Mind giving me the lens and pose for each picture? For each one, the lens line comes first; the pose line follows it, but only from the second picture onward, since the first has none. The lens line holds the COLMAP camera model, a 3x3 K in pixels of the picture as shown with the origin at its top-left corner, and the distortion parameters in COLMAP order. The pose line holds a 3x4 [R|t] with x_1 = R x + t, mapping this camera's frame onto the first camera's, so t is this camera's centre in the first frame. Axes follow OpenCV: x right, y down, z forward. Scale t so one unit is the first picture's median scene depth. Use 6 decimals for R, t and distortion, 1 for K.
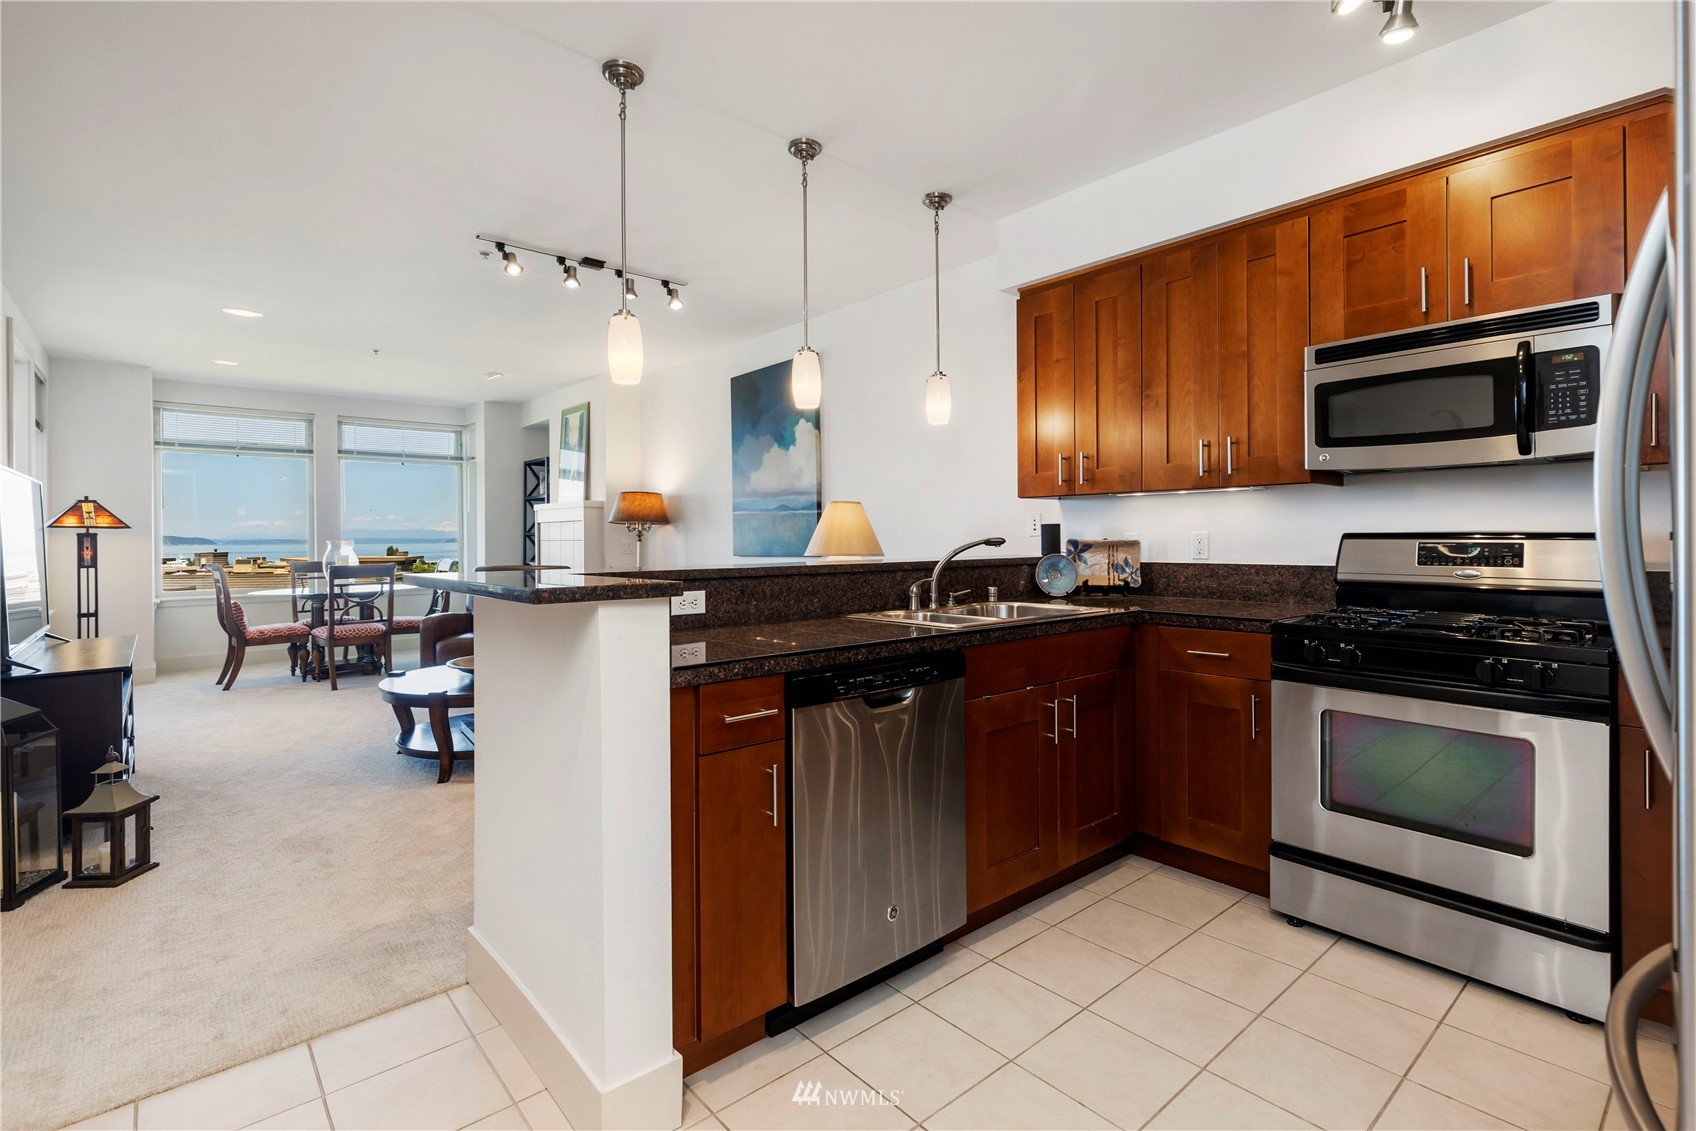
lens RADIAL K [[787.6, 0, 854.0], [0, 787.6, 538.3], [0, 0, 1]] dist [0.006563, 0.000679]
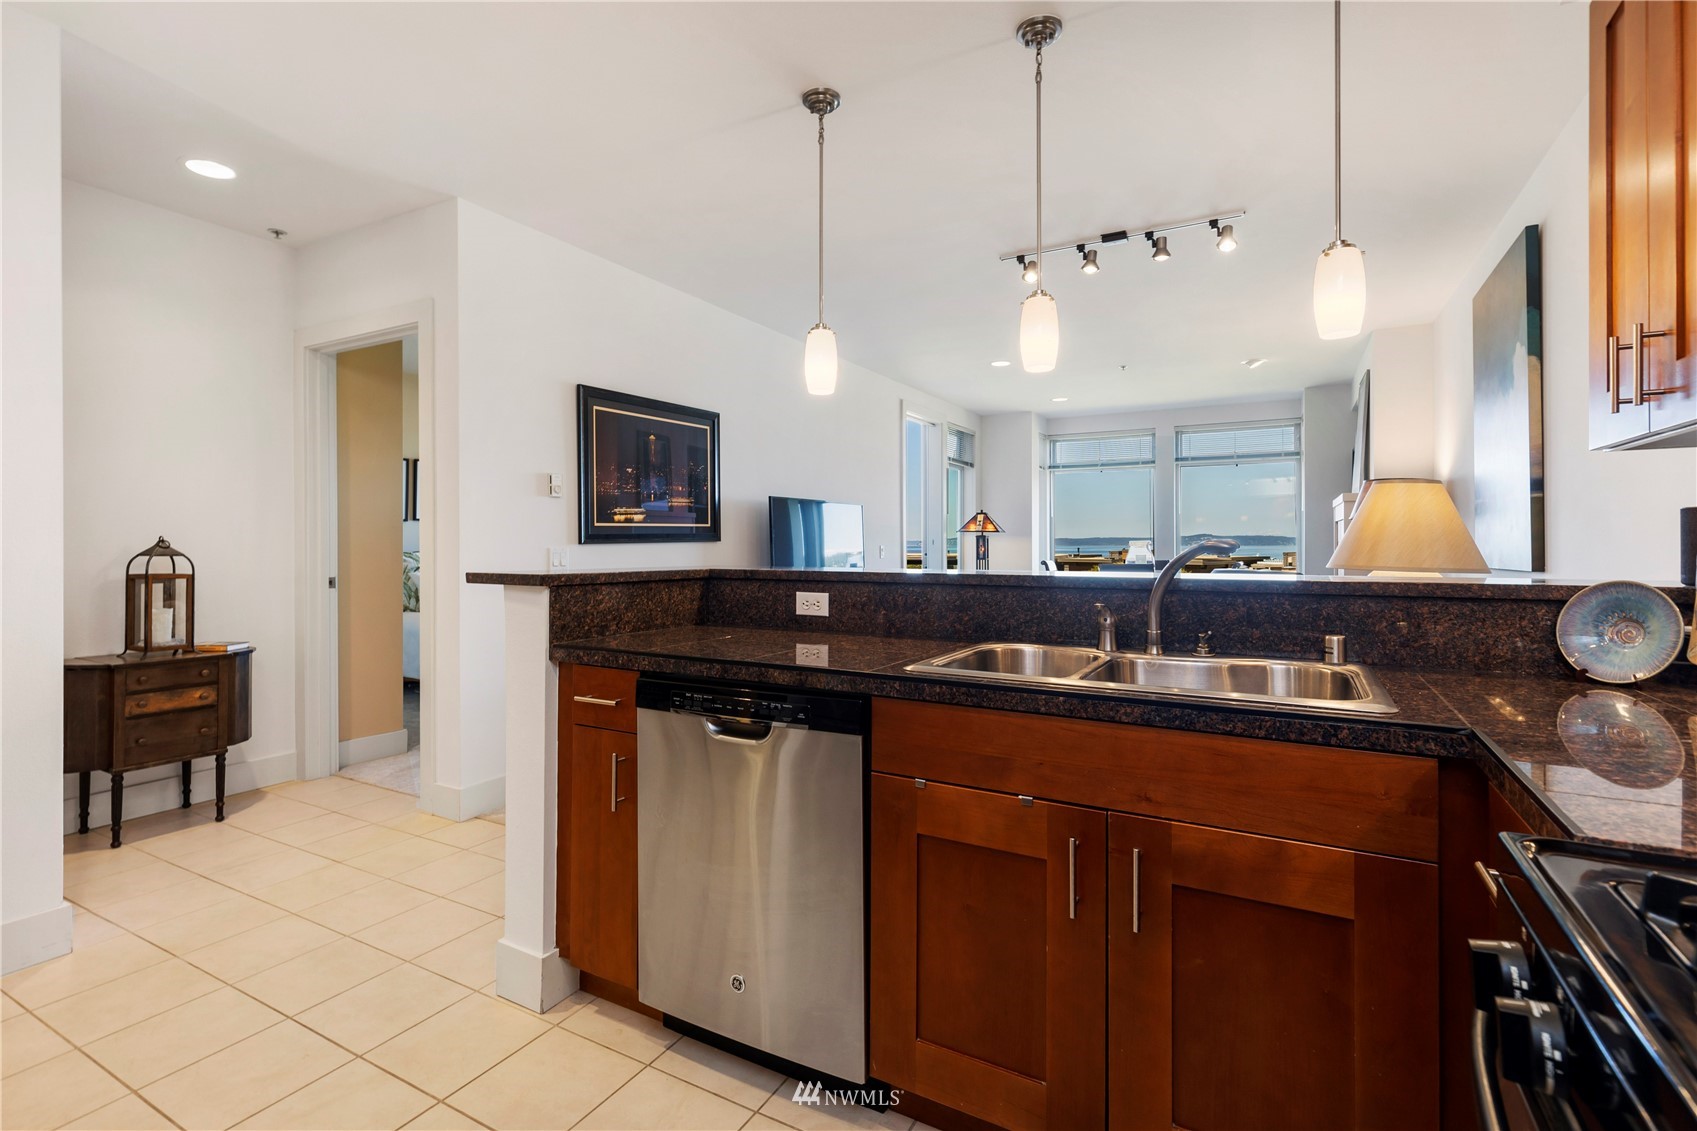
lens RADIAL K [[797.5, 0, 849.0], [0, 797.5, 542.7], [0, 0, 1]] dist [0.008635, 0.000296]
pose [[0.337898, 0.005534, -0.941167, 0.289106], [-0.001904, 0.999985, 0.005196, -0.000646], [0.941181, 0.000037, 0.337903, 0.265788]]
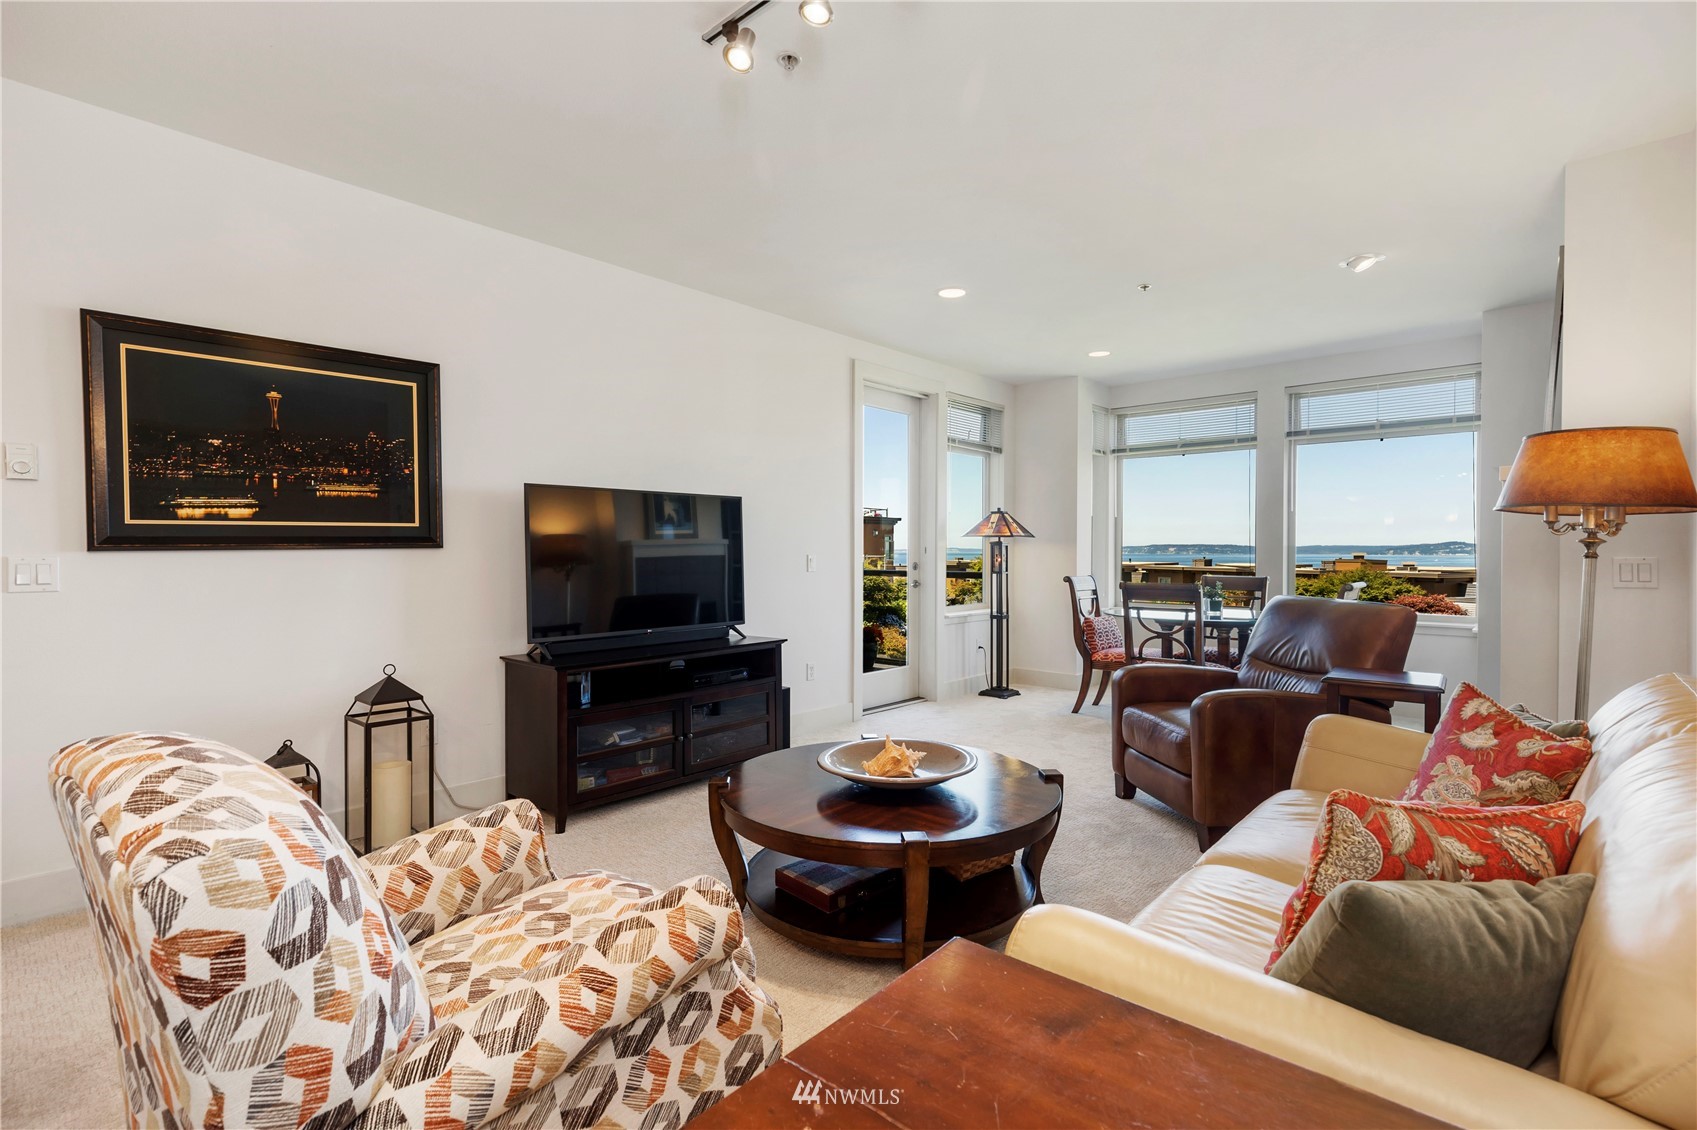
lens RADIAL K [[799.7, 0, 848.5], [0, 799.7, 565.0], [0, 0, 1]] dist [0.002699, -0.000161]
pose [[0.116052, 0.024729, -0.992935, 0.089527], [-0.003933, 0.999694, 0.024438, -0.000558], [0.993235, 0.001069, 0.116114, 0.622652]]
